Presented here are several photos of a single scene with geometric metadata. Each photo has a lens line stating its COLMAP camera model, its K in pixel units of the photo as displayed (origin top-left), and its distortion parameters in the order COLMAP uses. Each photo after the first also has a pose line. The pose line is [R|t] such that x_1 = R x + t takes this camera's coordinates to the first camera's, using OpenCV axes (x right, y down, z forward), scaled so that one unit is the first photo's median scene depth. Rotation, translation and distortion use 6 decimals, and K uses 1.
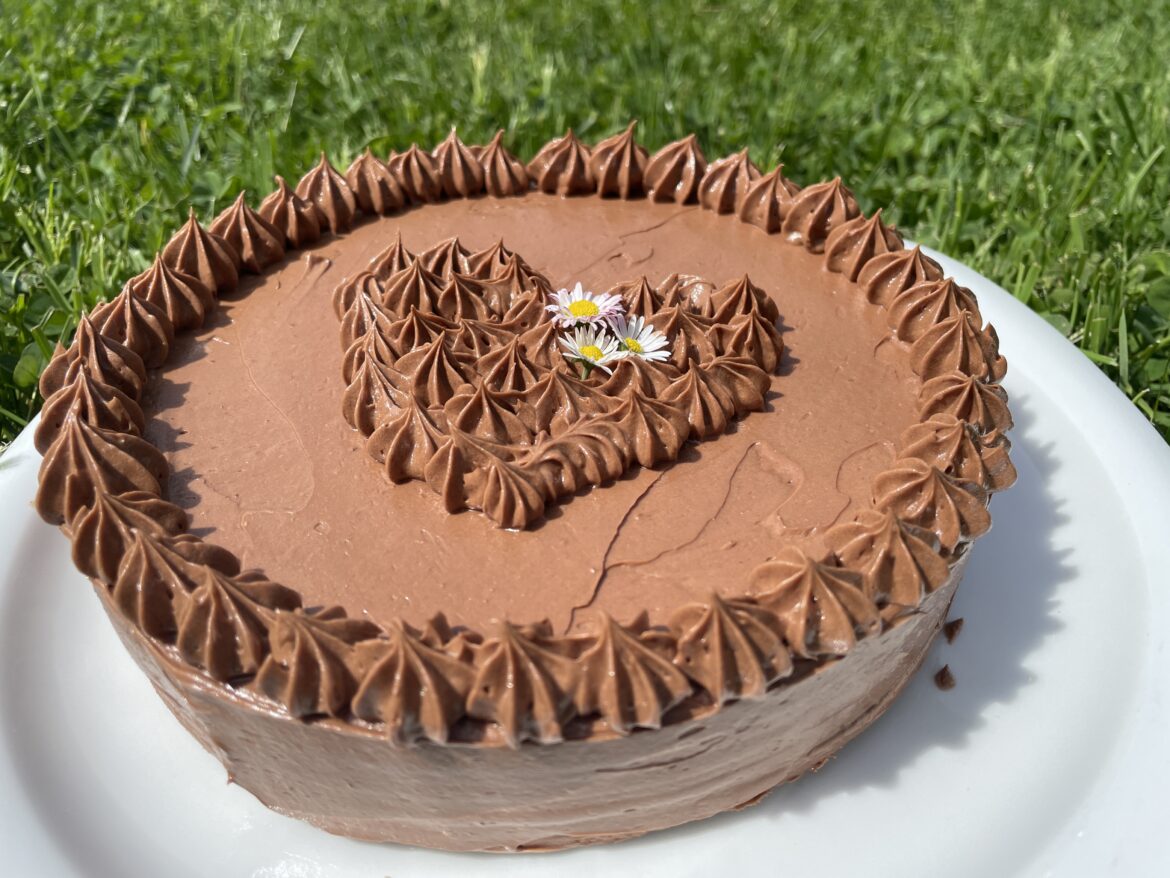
lens RADIAL K [[893.8, 0, 589.0], [0, 893.8, 442.5], [0, 0, 1]] dist [0.053509, -0.002145]
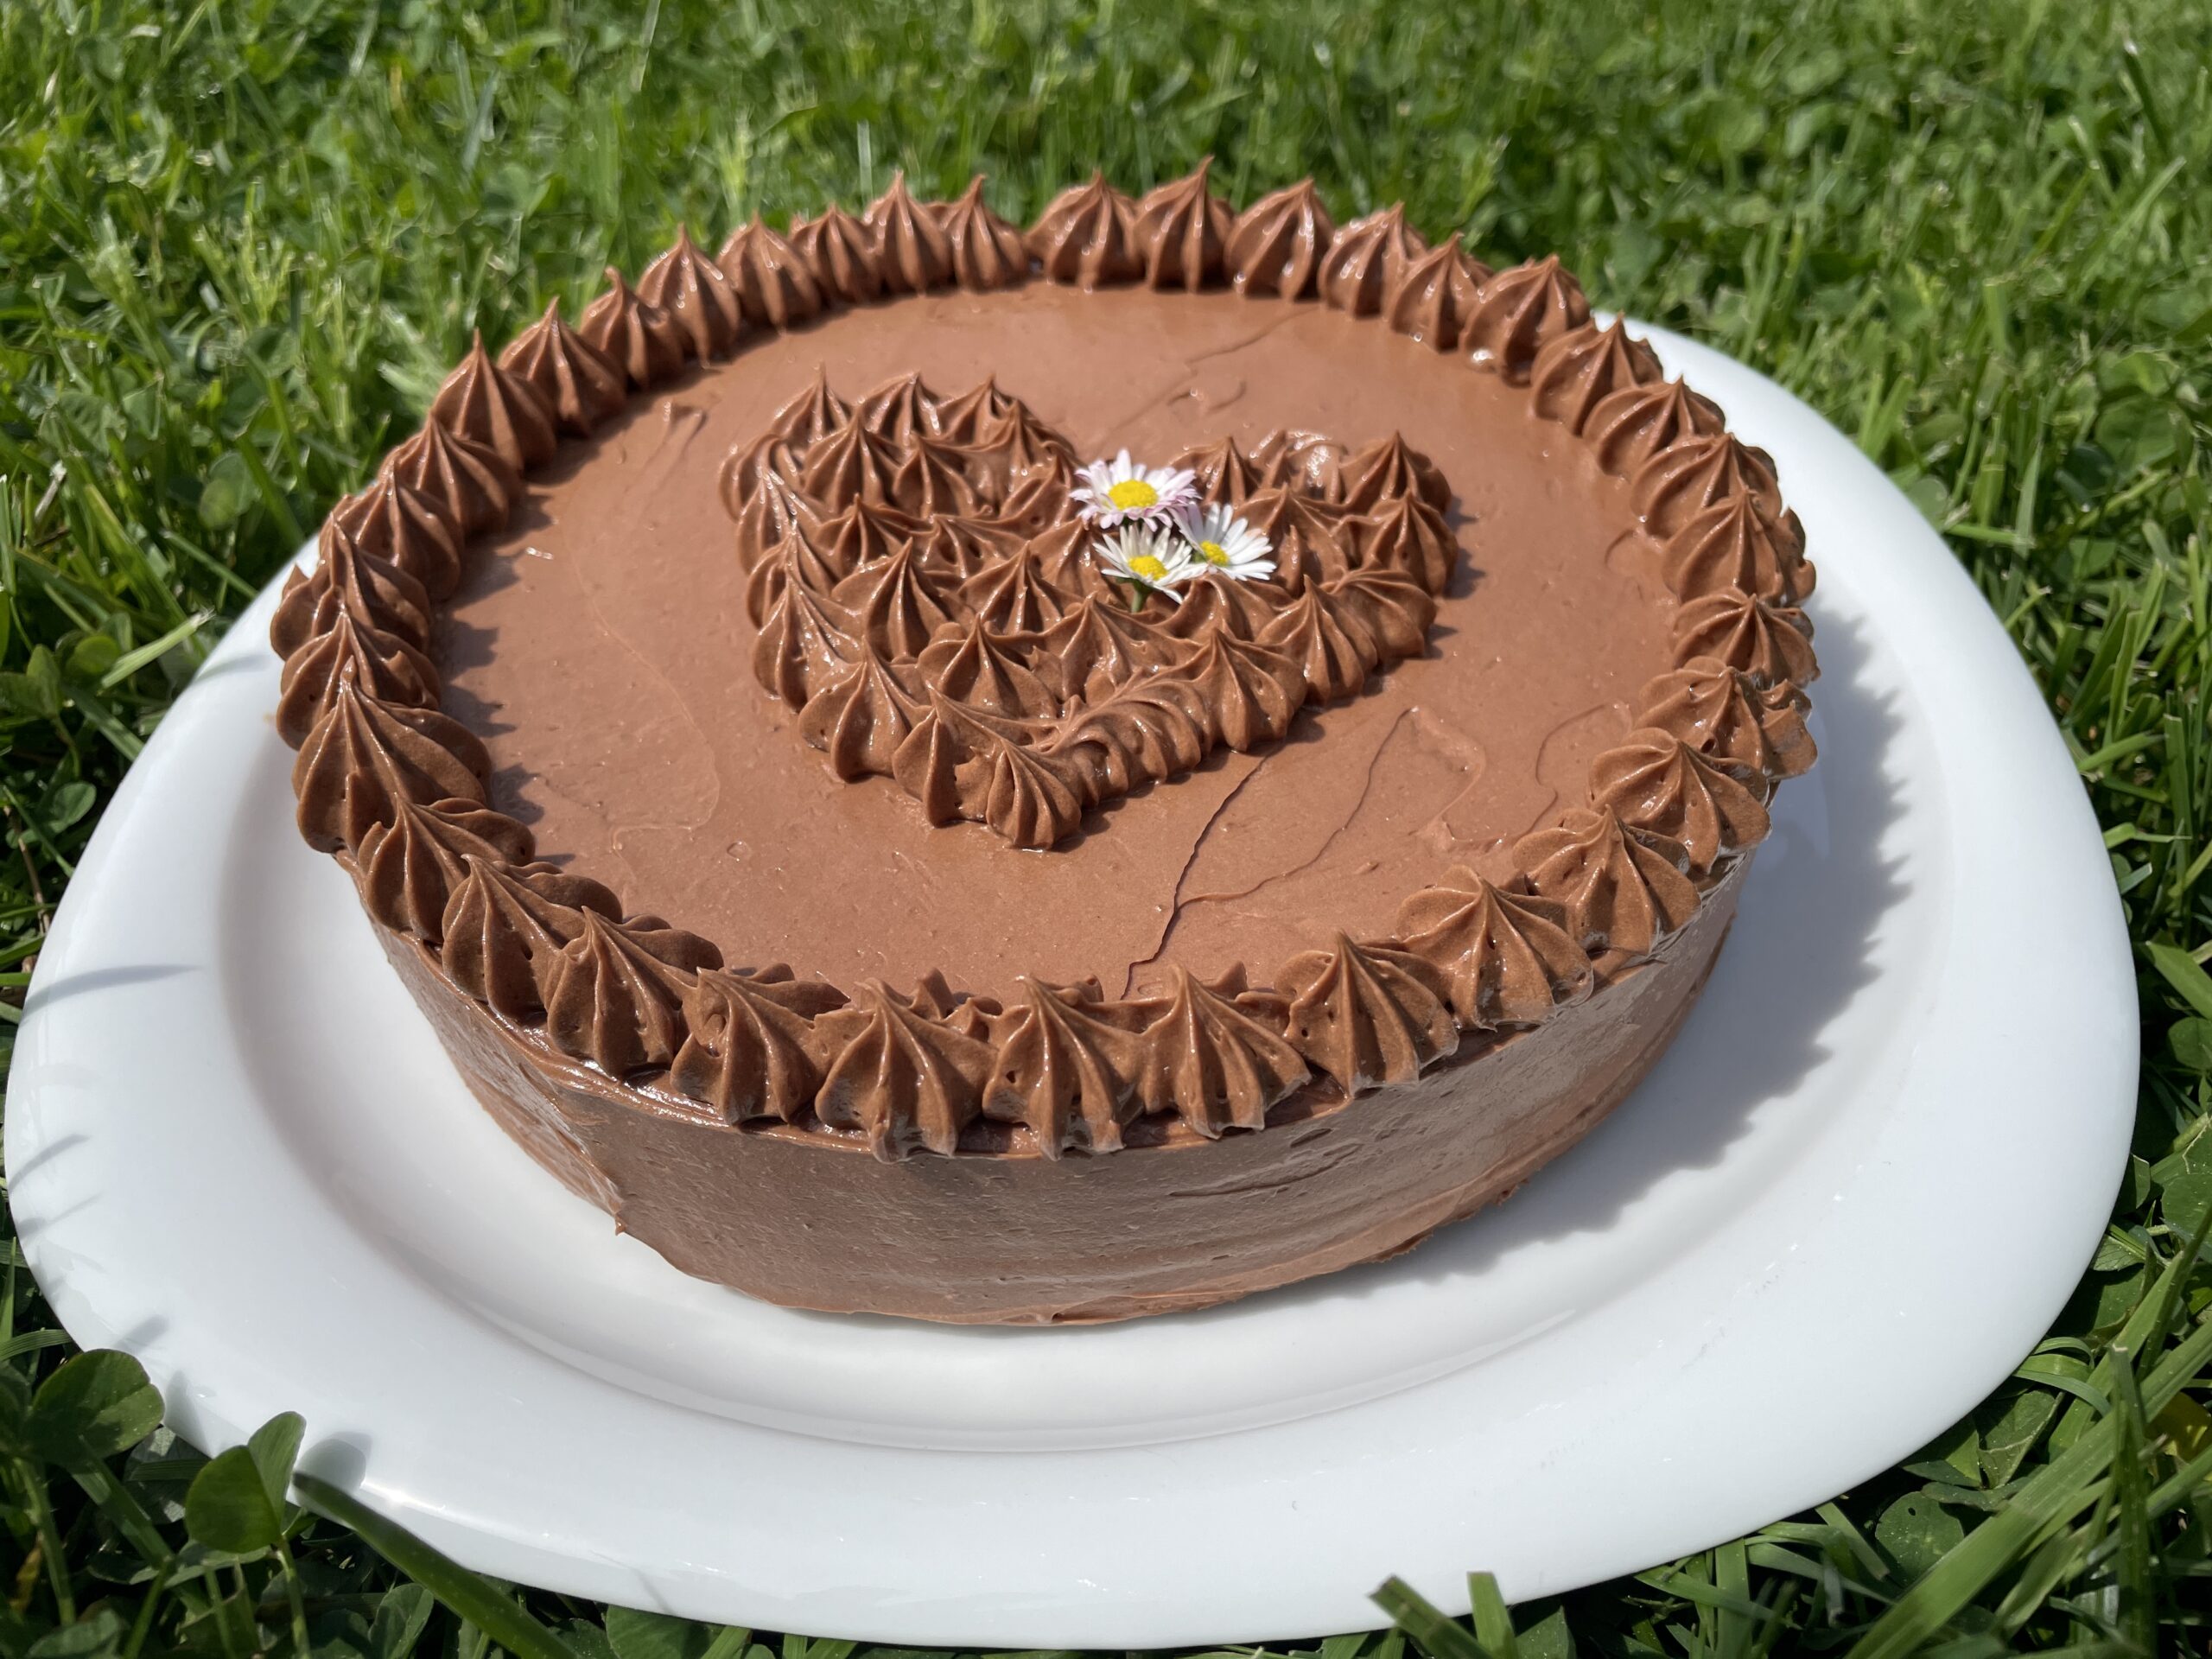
lens RADIAL K [[1689.9, 0, 1109.1], [0, 1689.9, 818.2], [0, 0, 1]] dist [0.053509, -0.002145]
pose [[0.999840, -0.015762, -0.008472, -0.018035], [0.016299, 0.997583, 0.067545, -0.006522], [0.007387, -0.067672, 0.997680, -0.200100]]
